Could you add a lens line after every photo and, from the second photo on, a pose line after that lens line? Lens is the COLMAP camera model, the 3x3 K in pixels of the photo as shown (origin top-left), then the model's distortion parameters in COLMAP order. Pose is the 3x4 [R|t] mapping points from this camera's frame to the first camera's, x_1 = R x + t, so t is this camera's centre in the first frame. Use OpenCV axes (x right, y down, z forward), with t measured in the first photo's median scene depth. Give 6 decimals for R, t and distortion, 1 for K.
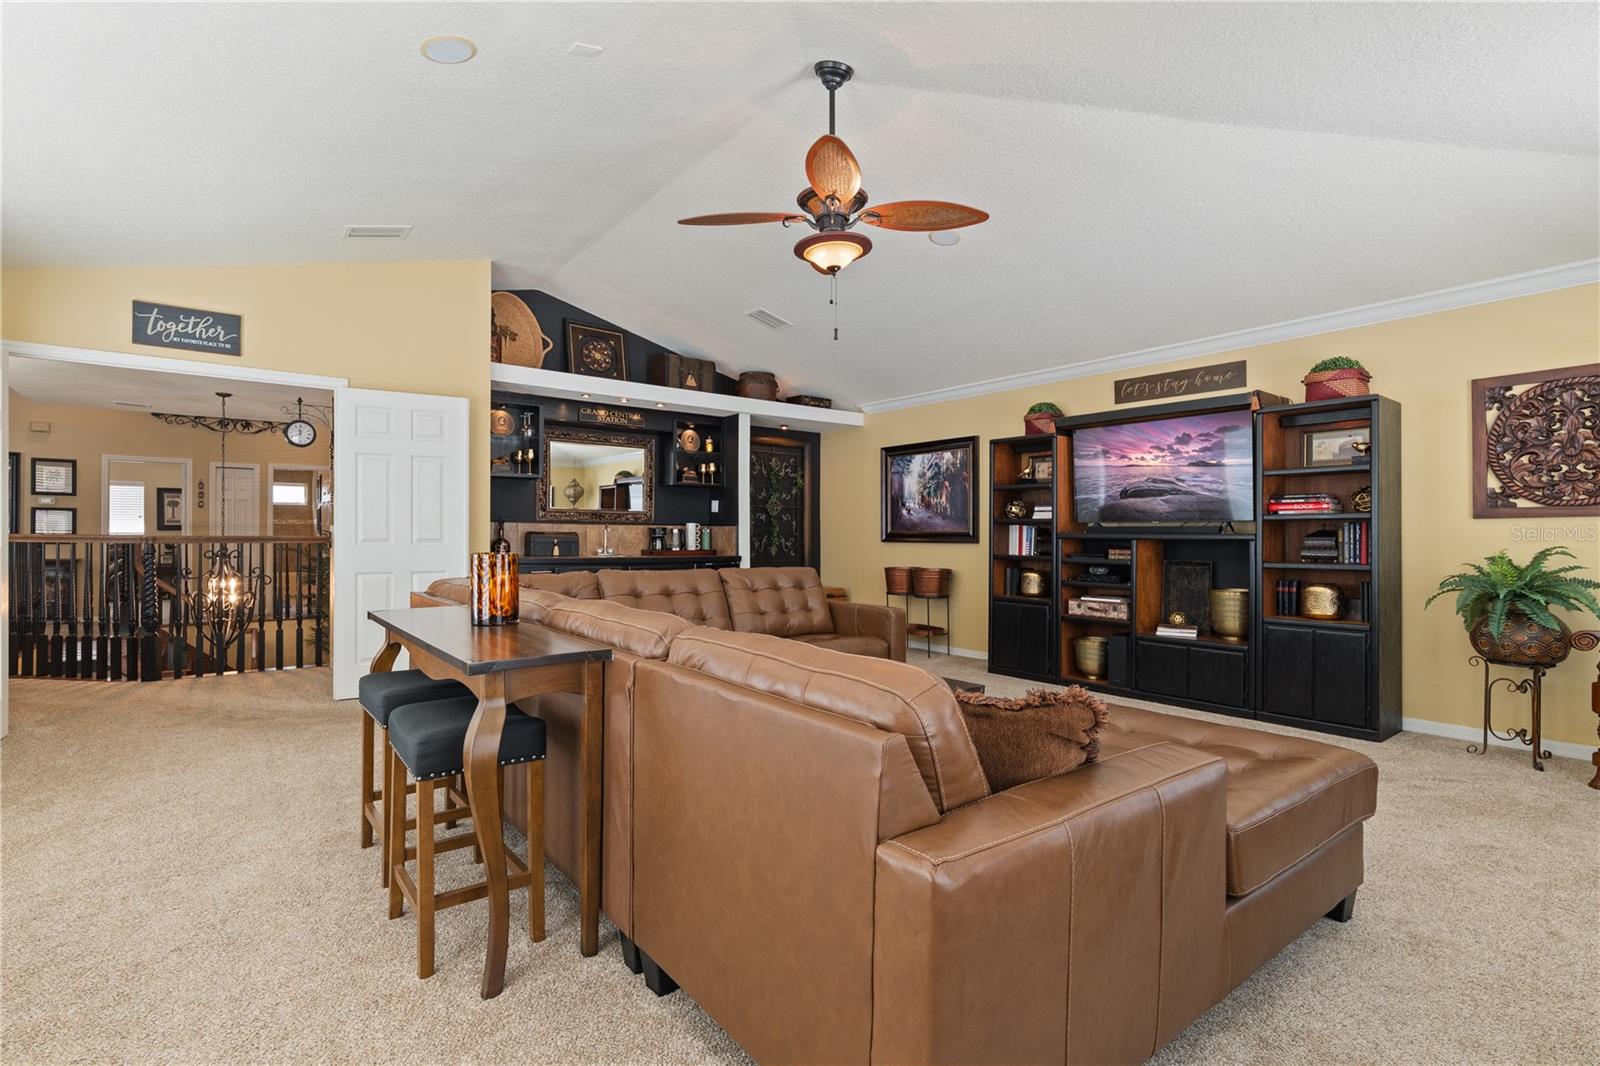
lens RADIAL K [[745.2, 0, 800.0], [0, 745.2, 533.0], [0, 0, 1]] dist [-0.000723, -0.000048]
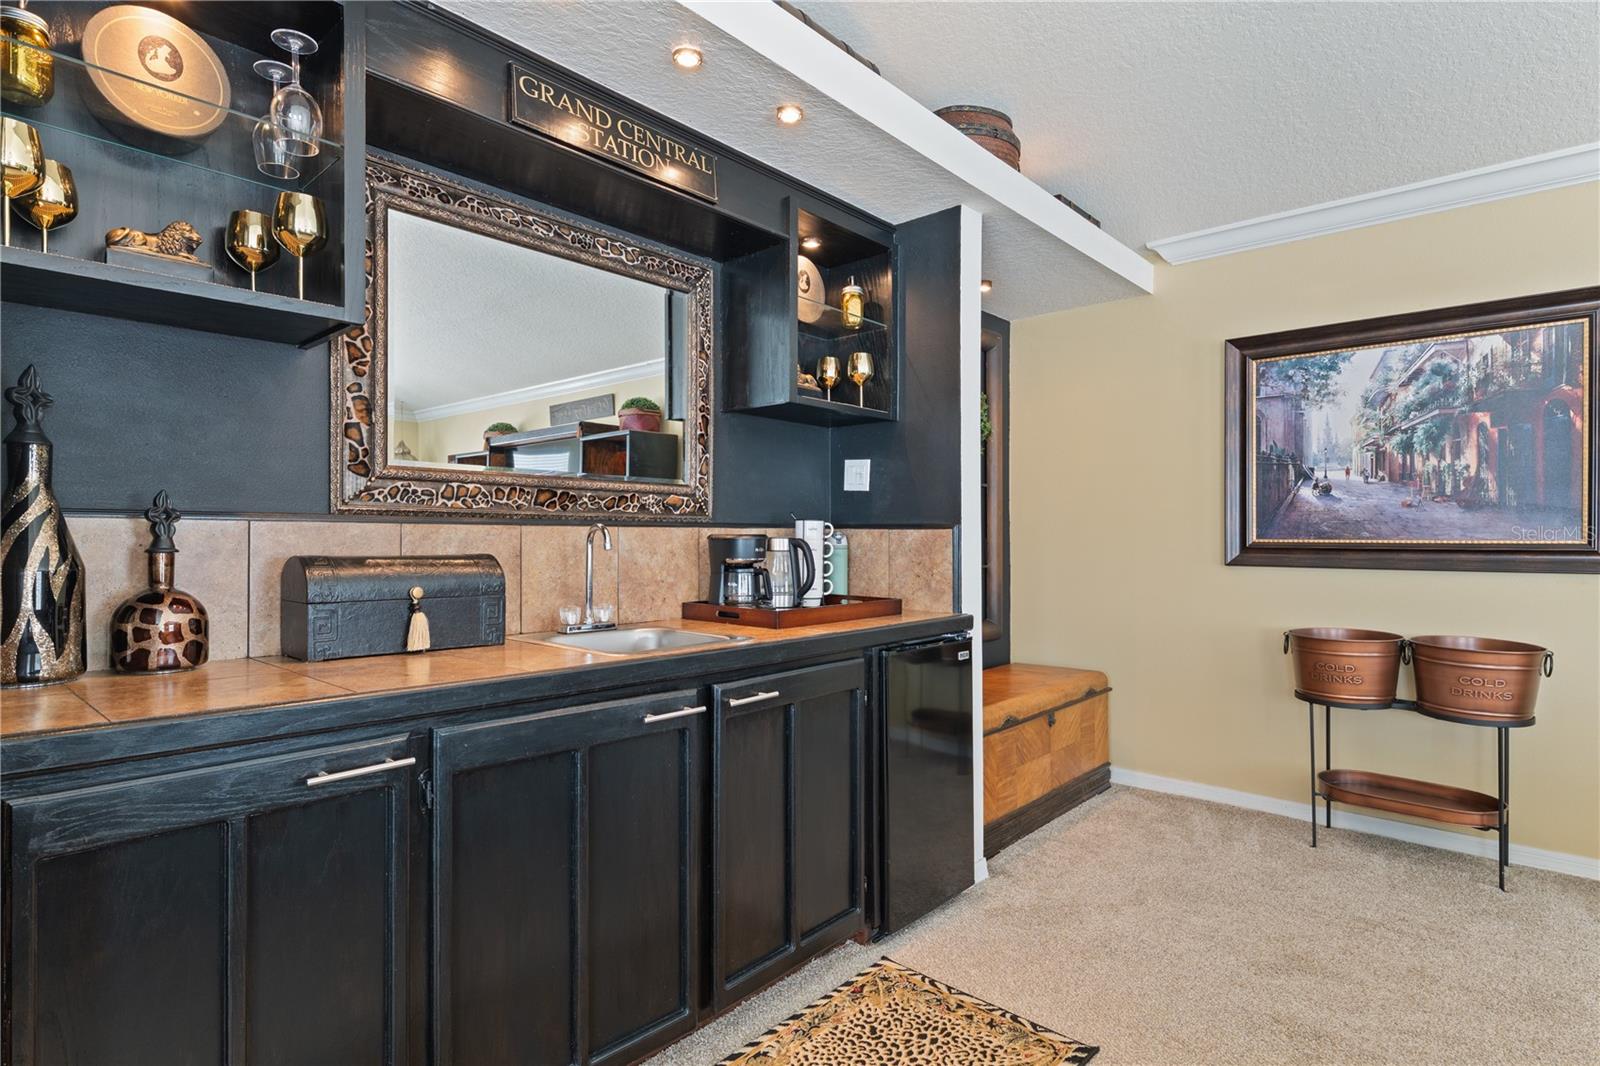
lens RADIAL K [[828.9, 0, 800.0], [0, 828.9, 533.0], [0, 0, 1]] dist [0.005441, 0.000529]
pose [[0.983869, -0.003532, 0.178854, -0.225260], [0.003139, 0.999992, 0.002483, -0.008744], [-0.178861, -0.001882, 0.983873, 0.630805]]
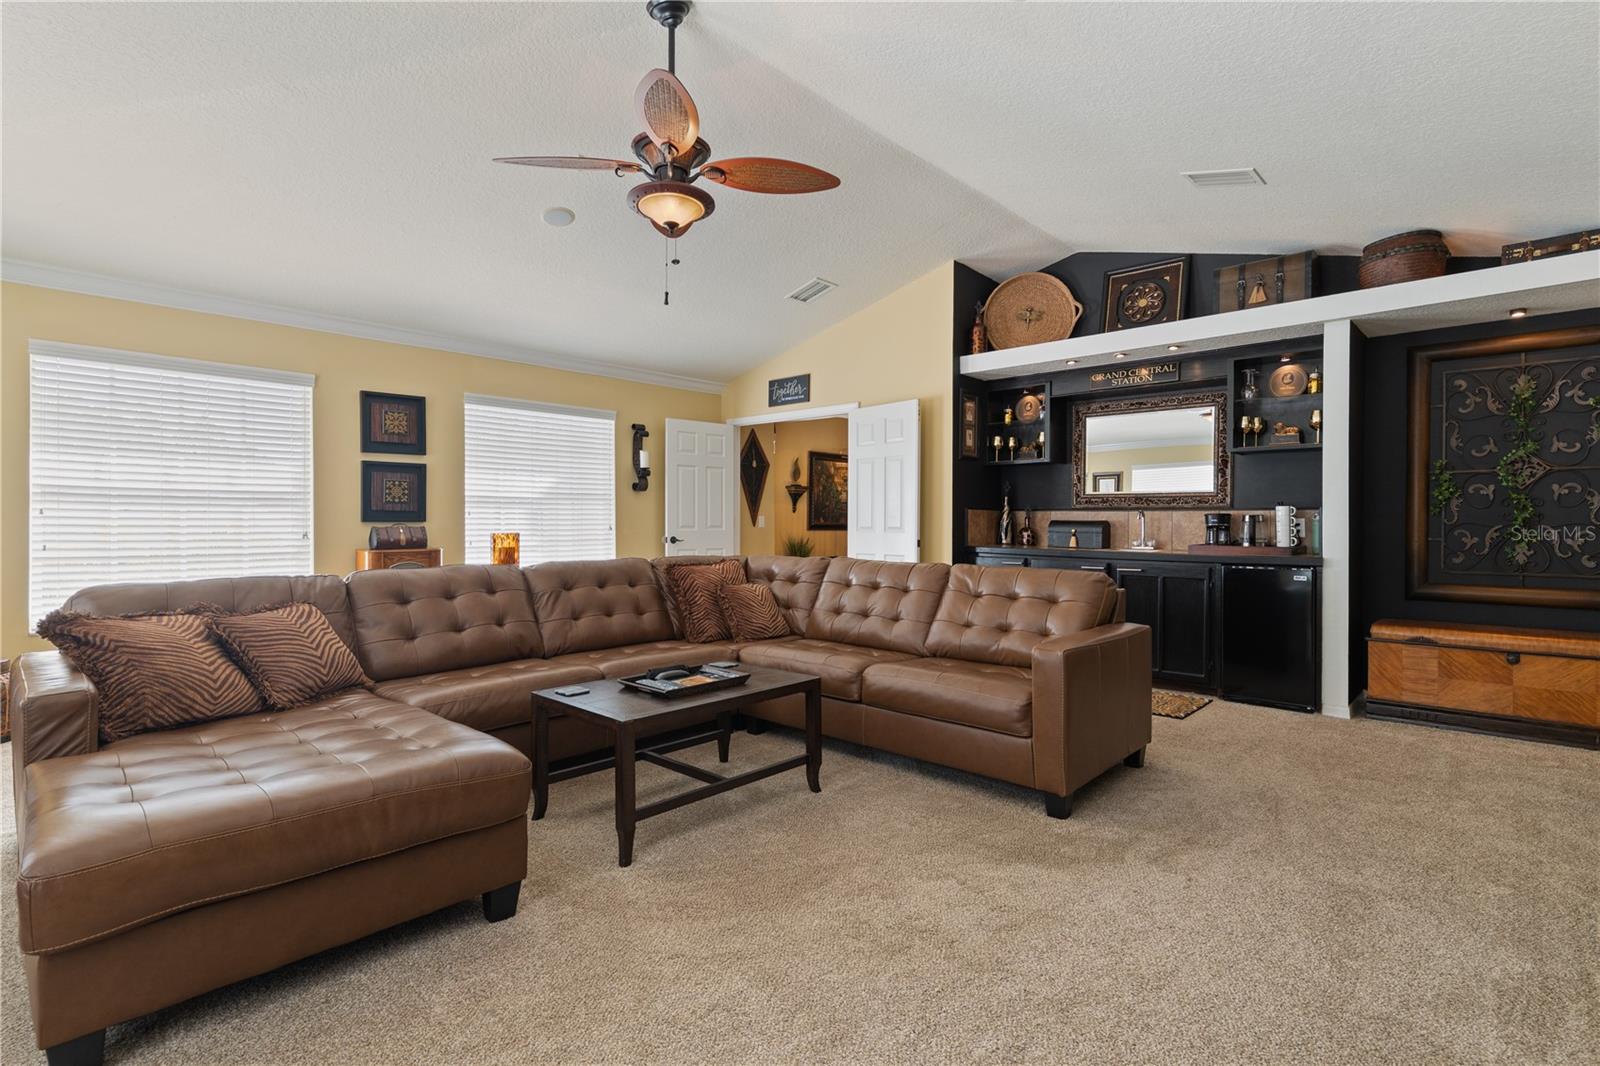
lens RADIAL K [[754.8, 0, 800.0], [0, 754.8, 533.0], [0, 0, 1]] dist [0.001907, 0.000439]
pose [[0.168762, 0.013240, -0.985568, 0.453925], [0.004217, 0.999891, 0.014154, -0.000830], [0.985648, -0.006545, 0.168688, 0.471533]]
